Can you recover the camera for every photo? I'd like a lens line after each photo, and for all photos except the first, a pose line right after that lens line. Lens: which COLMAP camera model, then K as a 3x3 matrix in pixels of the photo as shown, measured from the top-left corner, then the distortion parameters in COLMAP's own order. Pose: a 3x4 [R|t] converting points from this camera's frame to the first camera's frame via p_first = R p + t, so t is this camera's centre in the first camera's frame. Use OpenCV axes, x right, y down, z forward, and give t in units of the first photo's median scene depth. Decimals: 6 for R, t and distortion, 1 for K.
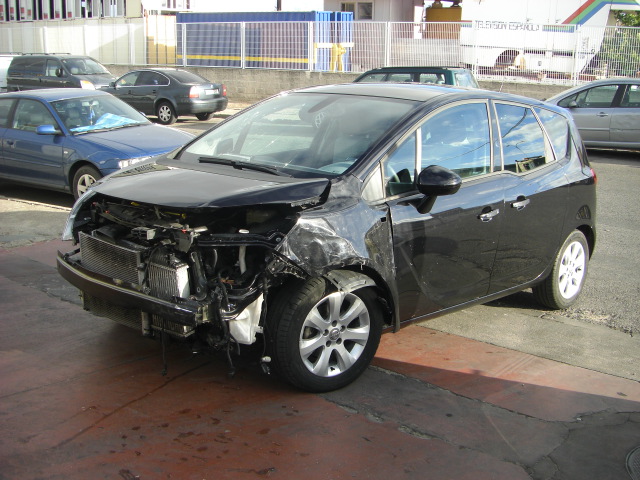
lens RADIAL K [[722.5, 0, 315.9], [0, 722.5, 245.6], [0, 0, 1]] dist [-0.139075, 0.000000]
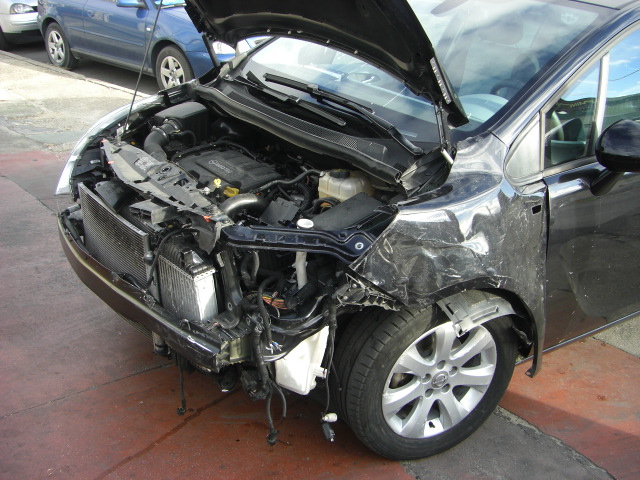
lens RADIAL K [[722.5, 0, 318.5], [0, 722.5, 238.5], [0, 0, 1]] dist [-0.139075, 0.000000]
pose [[0.984750, 0.088162, -0.149984, 0.003822], [-0.061529, 0.982864, 0.173757, -0.107391], [0.162733, -0.161879, 0.973300, 0.383367]]
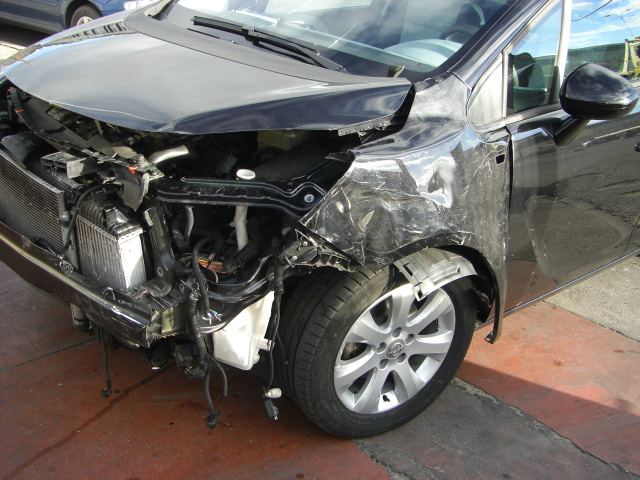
lens RADIAL K [[722.5, 0, 321.1], [0, 722.5, 233.4], [0, 0, 1]] dist [-0.139075, 0.000000]
pose [[0.996397, 0.076595, -0.036412, -0.020448], [-0.068100, 0.978479, 0.194784, -0.079674], [0.050547, -0.191602, 0.980170, 0.446786]]
